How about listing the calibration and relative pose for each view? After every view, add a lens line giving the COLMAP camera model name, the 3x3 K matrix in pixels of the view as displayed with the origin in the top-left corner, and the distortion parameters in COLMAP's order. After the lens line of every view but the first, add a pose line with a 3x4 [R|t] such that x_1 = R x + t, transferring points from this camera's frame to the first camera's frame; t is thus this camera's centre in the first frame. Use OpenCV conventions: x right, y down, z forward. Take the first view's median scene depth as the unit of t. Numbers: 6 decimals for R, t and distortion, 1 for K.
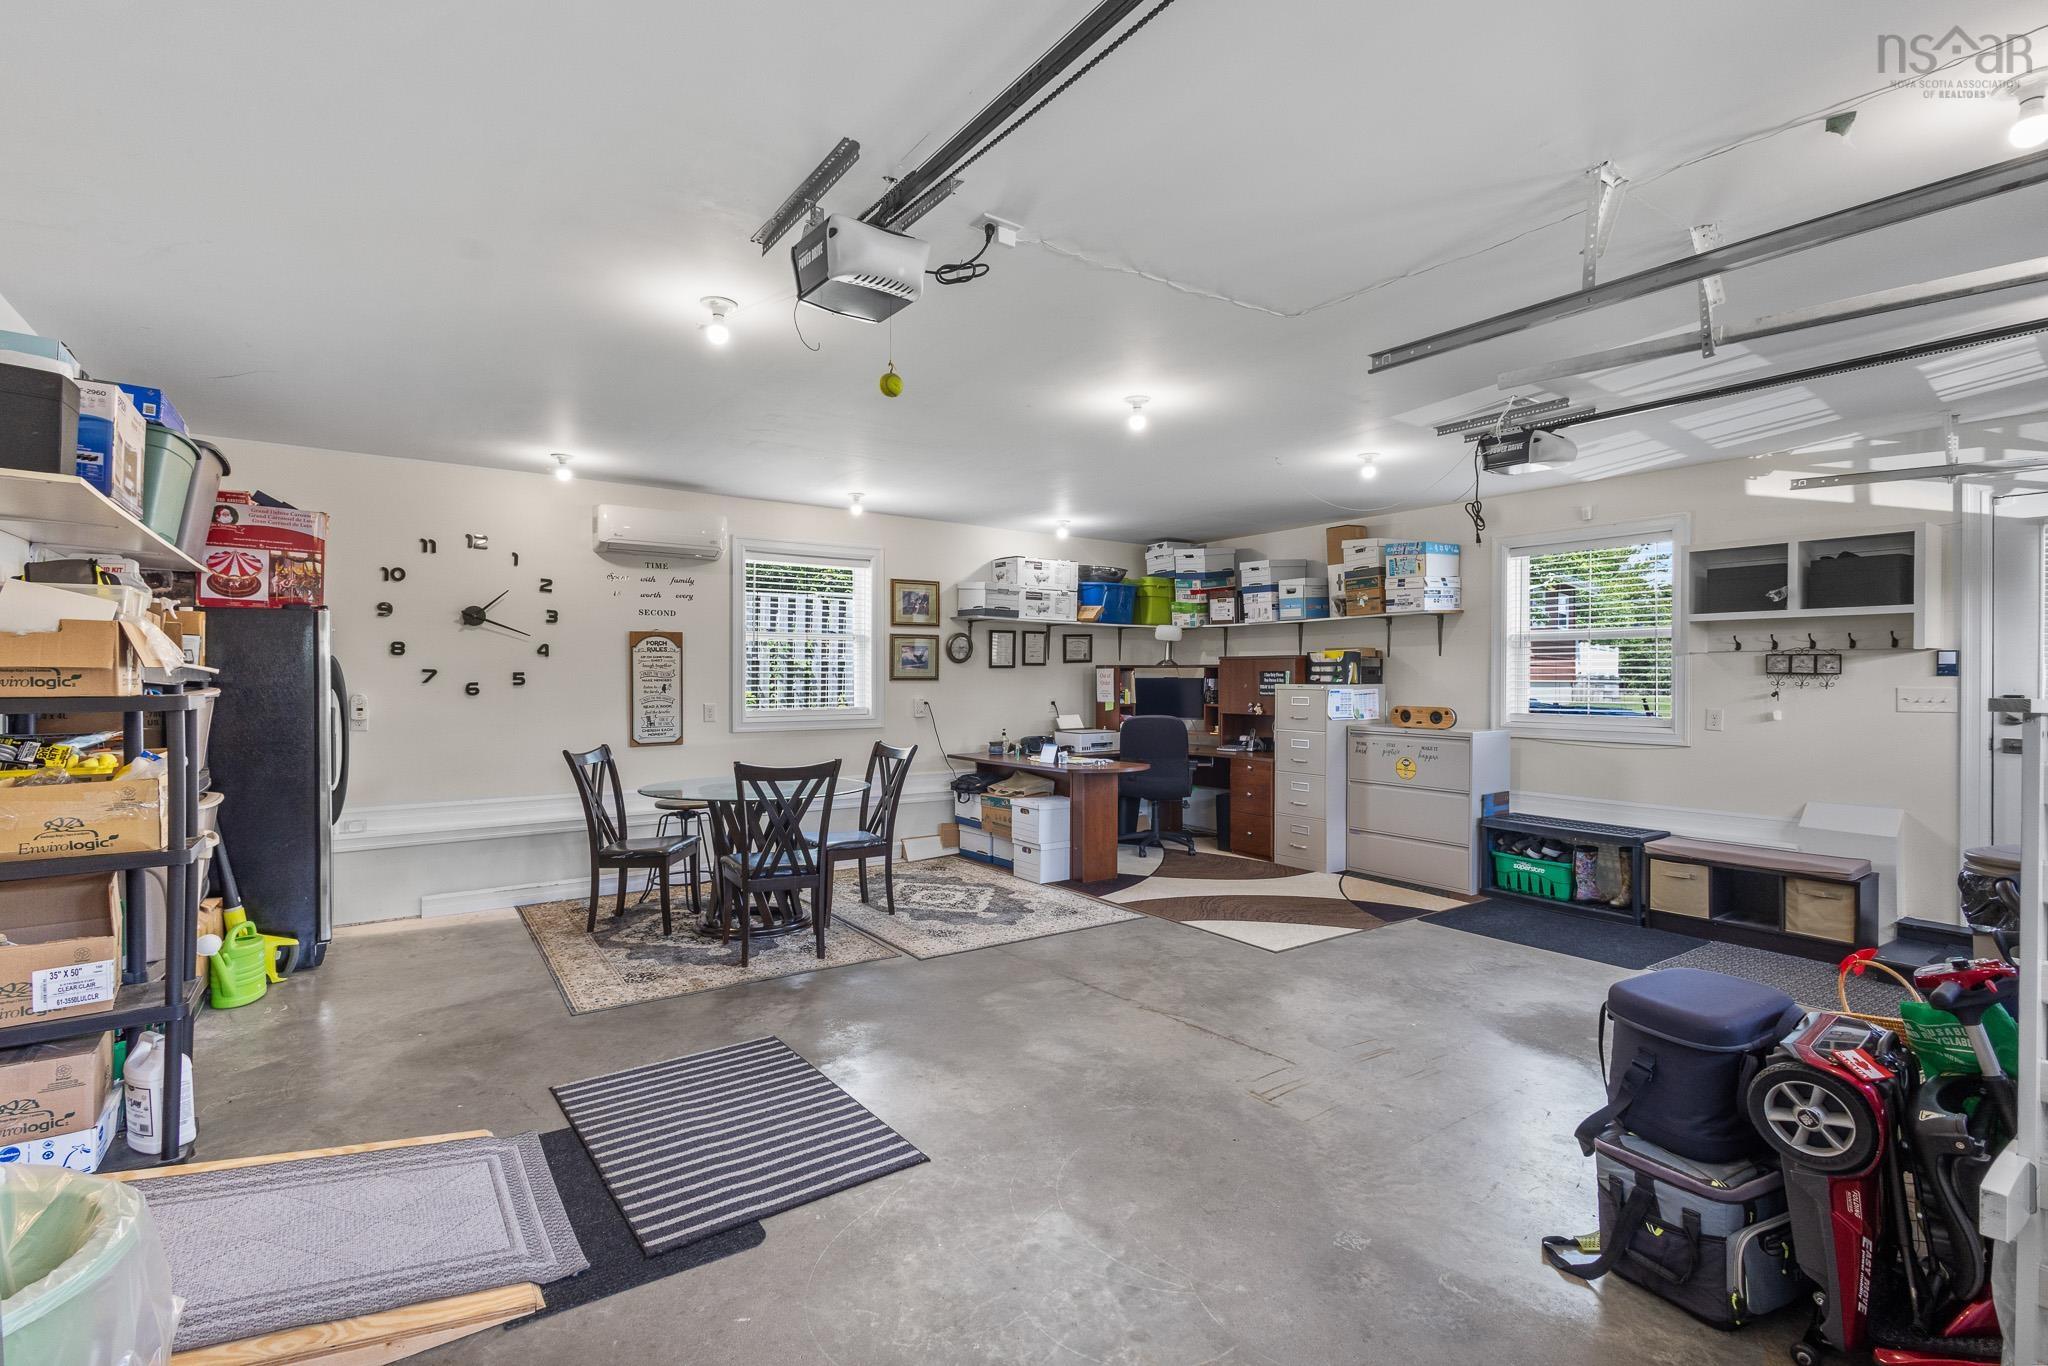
lens RADIAL K [[960.1, 0, 1014.1], [0, 960.1, 680.2], [0, 0, 1]] dist [0.001382, -0.000704]
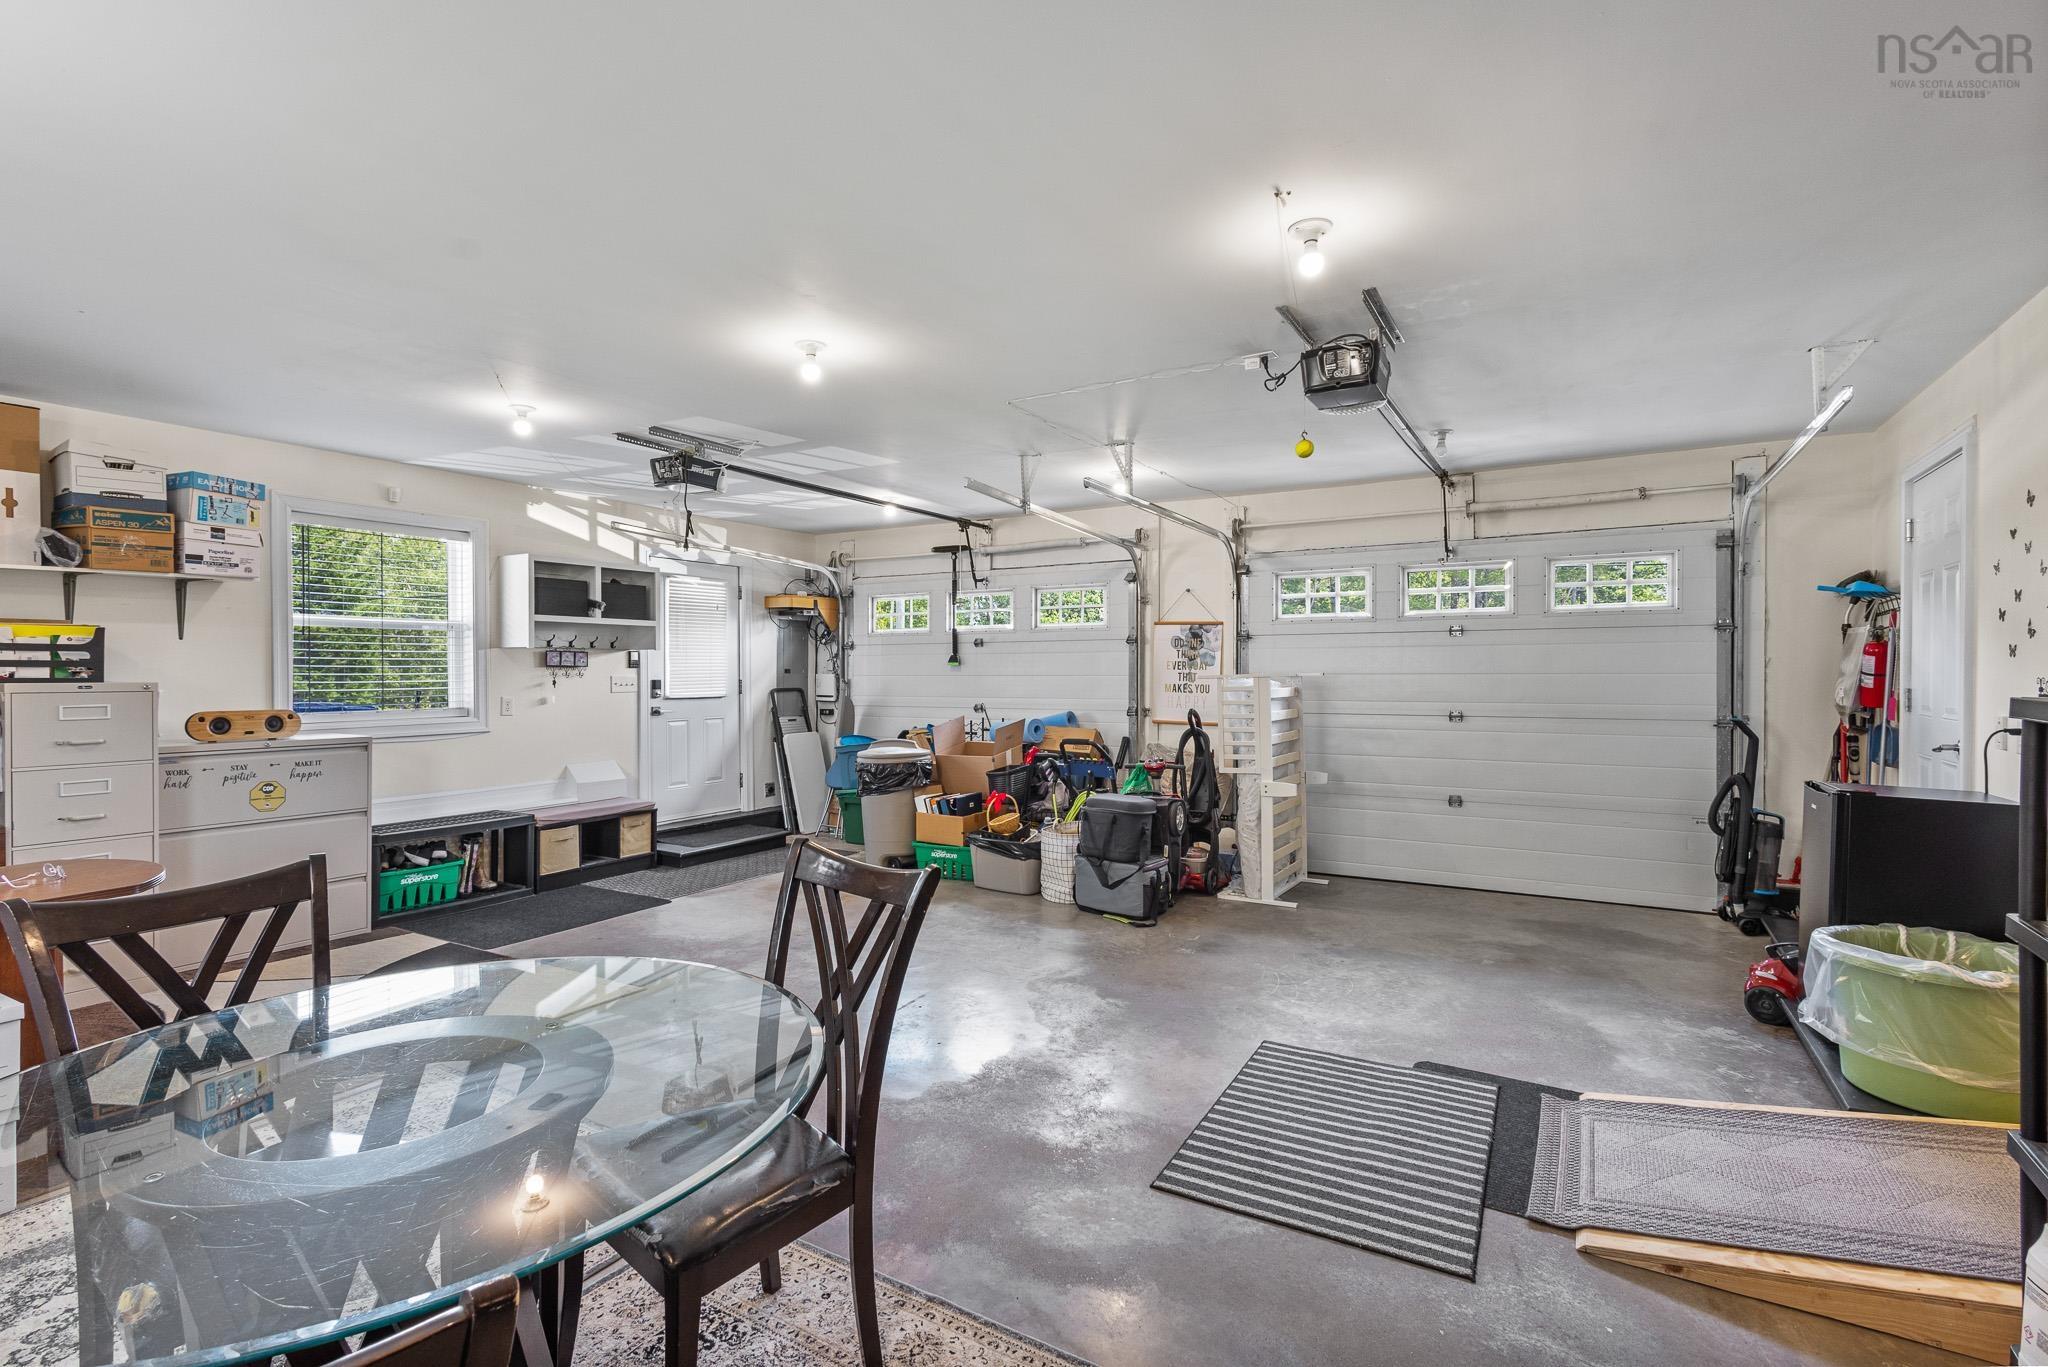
lens RADIAL K [[960.1, 0, 1012.3], [0, 960.1, 679.3], [0, 0, 1]] dist [0.001382, -0.000704]
pose [[-0.418781, -0.010694, 0.908024, -0.586034], [0.003056, 0.999908, 0.013185, -0.004635], [-0.908082, 0.008297, -0.418710, 0.967467]]
